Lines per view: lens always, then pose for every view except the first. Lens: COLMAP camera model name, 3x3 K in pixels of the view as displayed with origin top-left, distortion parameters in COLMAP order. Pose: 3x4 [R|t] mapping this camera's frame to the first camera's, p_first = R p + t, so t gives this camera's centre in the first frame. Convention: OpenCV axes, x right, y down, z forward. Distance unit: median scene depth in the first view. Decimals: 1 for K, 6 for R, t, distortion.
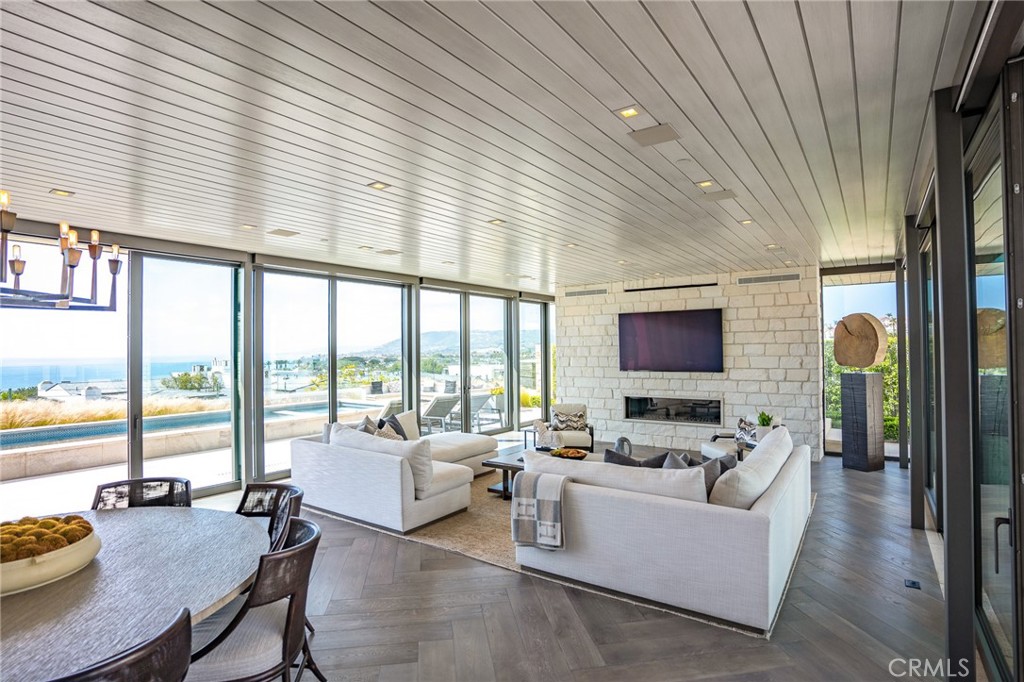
lens RADIAL K [[505.6, 0, 512.0], [0, 505.6, 341.0], [0, 0, 1]] dist [-0.078362, 0.034640]
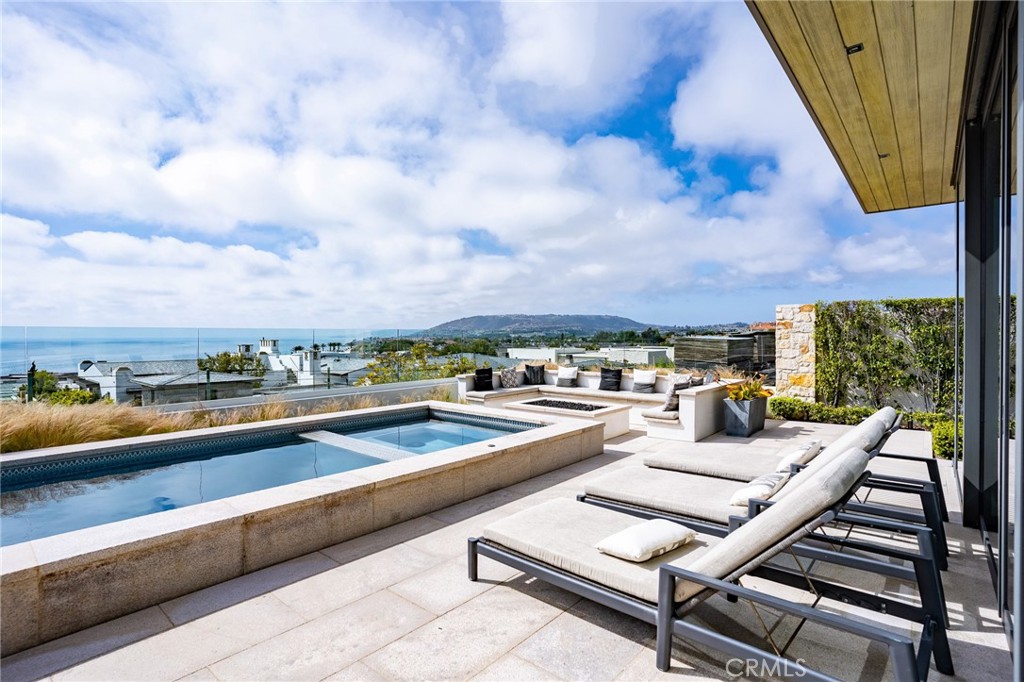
lens RADIAL K [[505.6, 0, 512.0], [0, 505.6, 341.0], [0, 0, 1]] dist [-0.078362, 0.034640]
pose [[0.995613, 0.008726, -0.093159, -0.103698], [-0.005769, 0.999473, 0.031959, 0.017287], [0.093388, -0.031281, 0.995138, 0.244111]]
